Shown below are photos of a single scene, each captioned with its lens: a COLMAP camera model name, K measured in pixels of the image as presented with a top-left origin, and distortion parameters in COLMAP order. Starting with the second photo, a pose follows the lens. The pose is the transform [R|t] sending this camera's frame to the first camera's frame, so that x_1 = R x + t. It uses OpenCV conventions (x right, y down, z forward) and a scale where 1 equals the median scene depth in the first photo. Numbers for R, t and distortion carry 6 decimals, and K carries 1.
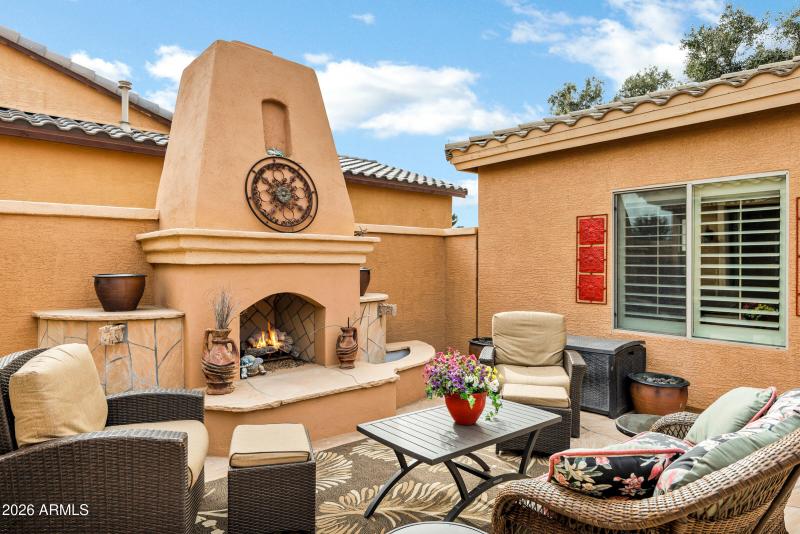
lens RADIAL K [[489.2, 0, 400.1], [0, 489.2, 263.0], [0, 0, 1]] dist [0.022434, 0.000281]
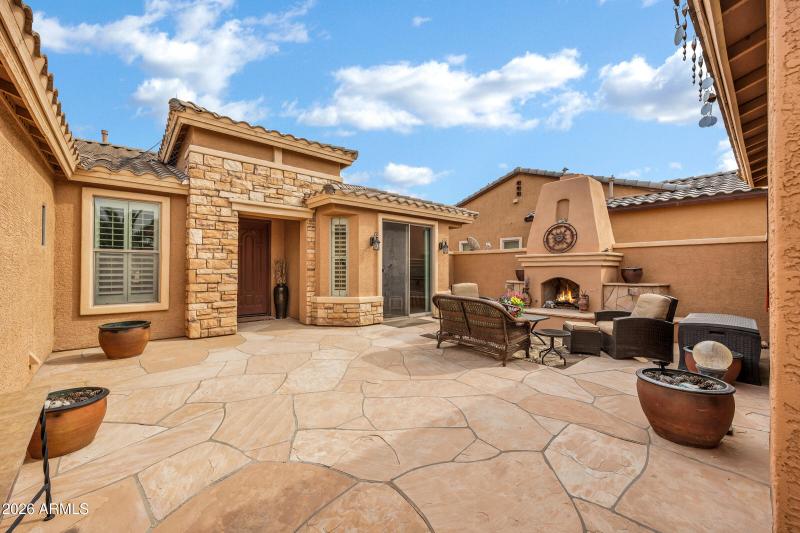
lens RADIAL K [[323.3, 0, 394.5], [0, 323.3, 268.2], [0, 0, 1]] dist [0.003568, 0.000435]
pose [[0.009275, -0.001180, -0.999956, 1.339469], [-0.000316, 0.999999, -0.001183, 0.013918], [0.999957, 0.000327, 0.009275, 0.142412]]
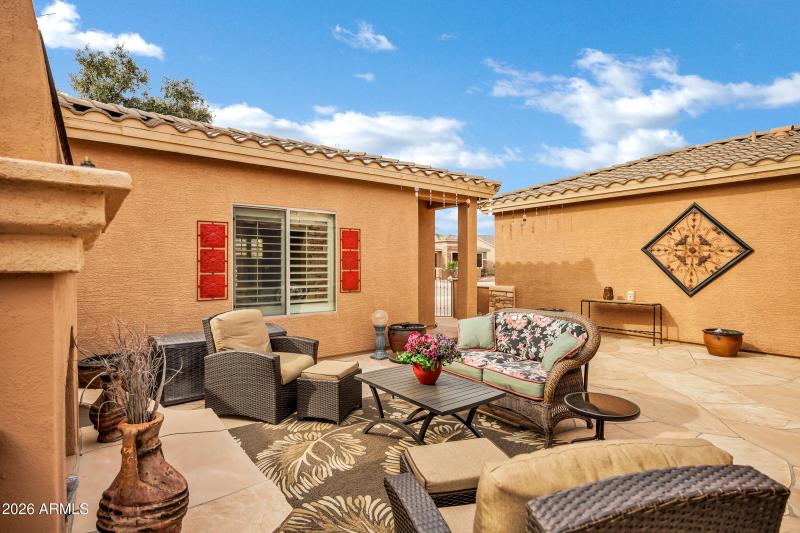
lens RADIAL K [[399.2, 0, 396.7], [0, 399.2, 265.7], [0, 0, 1]] dist [-0.002122, 0.000901]
pose [[0.051049, -0.006539, 0.998675, -0.587730], [0.000073, 0.999979, 0.006543, -0.002491], [-0.998696, -0.000261, 0.051048, 0.629287]]
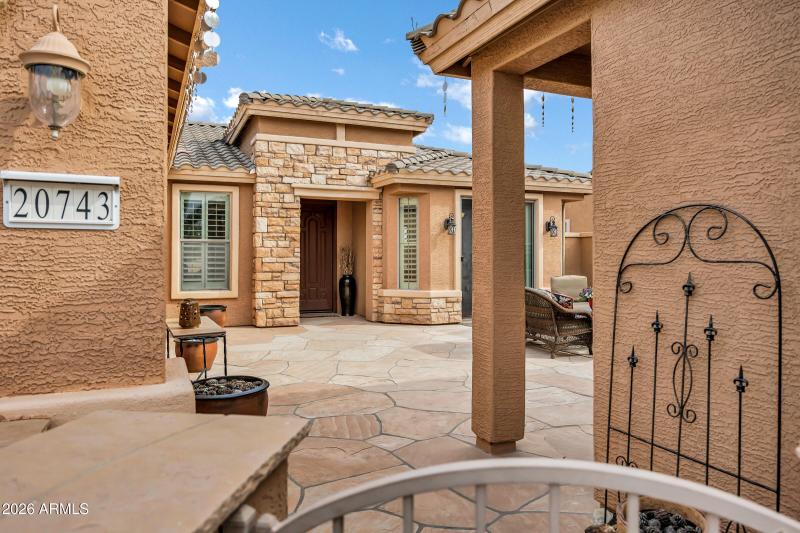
lens RADIAL K [[580.7, 0, 395.4], [0, 580.7, 259.9], [0, 0, 1]] dist [-0.015608, -0.001350]
pose [[-0.285521, 0.002010, -0.958370, 2.105217], [0.001312, 0.999998, 0.001707, 0.022246], [0.958372, -0.000770, -0.285523, 0.532615]]
